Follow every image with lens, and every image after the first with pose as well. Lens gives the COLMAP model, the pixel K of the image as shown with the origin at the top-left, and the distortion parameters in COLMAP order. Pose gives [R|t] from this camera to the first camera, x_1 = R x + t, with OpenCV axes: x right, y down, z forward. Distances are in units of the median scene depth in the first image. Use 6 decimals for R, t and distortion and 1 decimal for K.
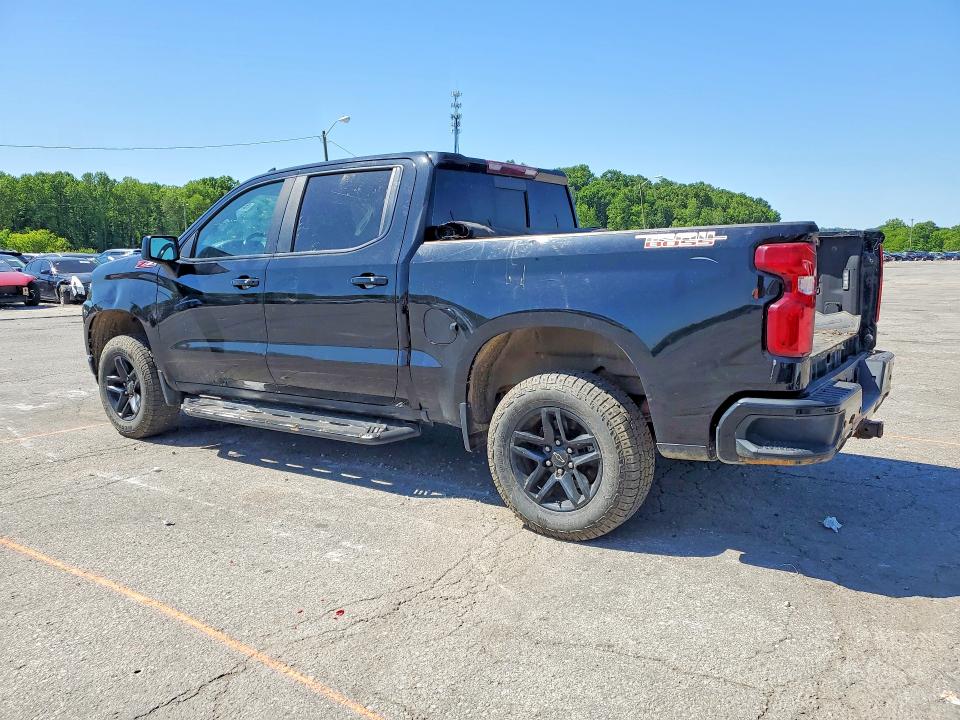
lens RADIAL K [[691.3, 0, 495.2], [0, 691.3, 354.1], [0, 0, 1]] dist [0.007178, -0.003862]
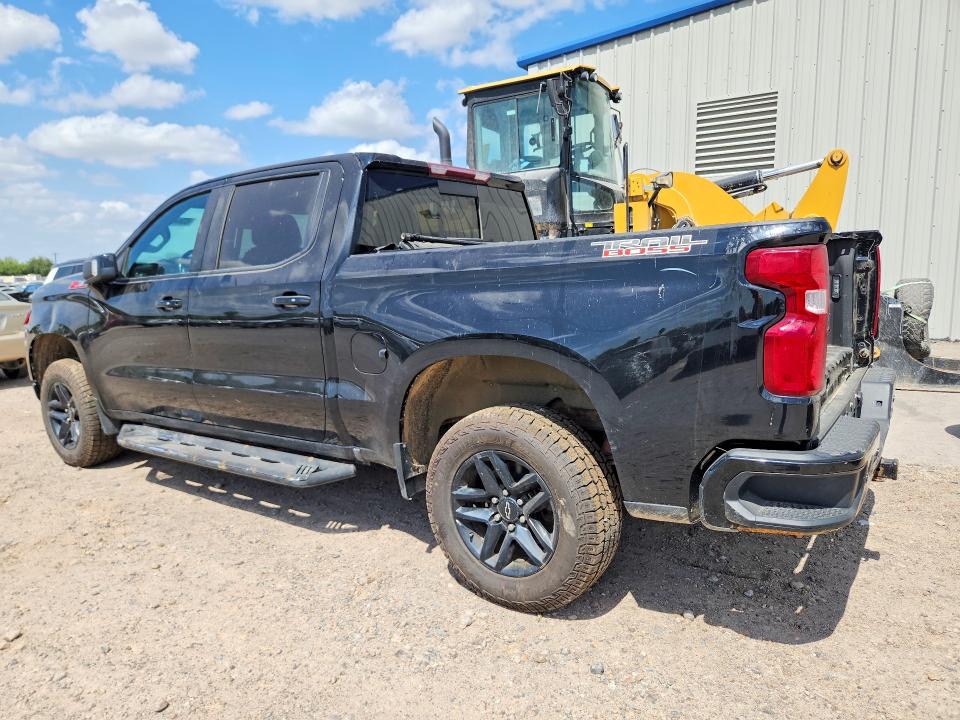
lens RADIAL K [[641.0, 0, 479.6], [0, 641.0, 345.9], [0, 0, 1]] dist [0.038757, -0.002160]
pose [[0.999758, -0.021768, 0.003277, 0.055324], [0.021818, 0.999632, -0.016109, -0.034128], [-0.002925, 0.016177, 0.999865, 0.207201]]
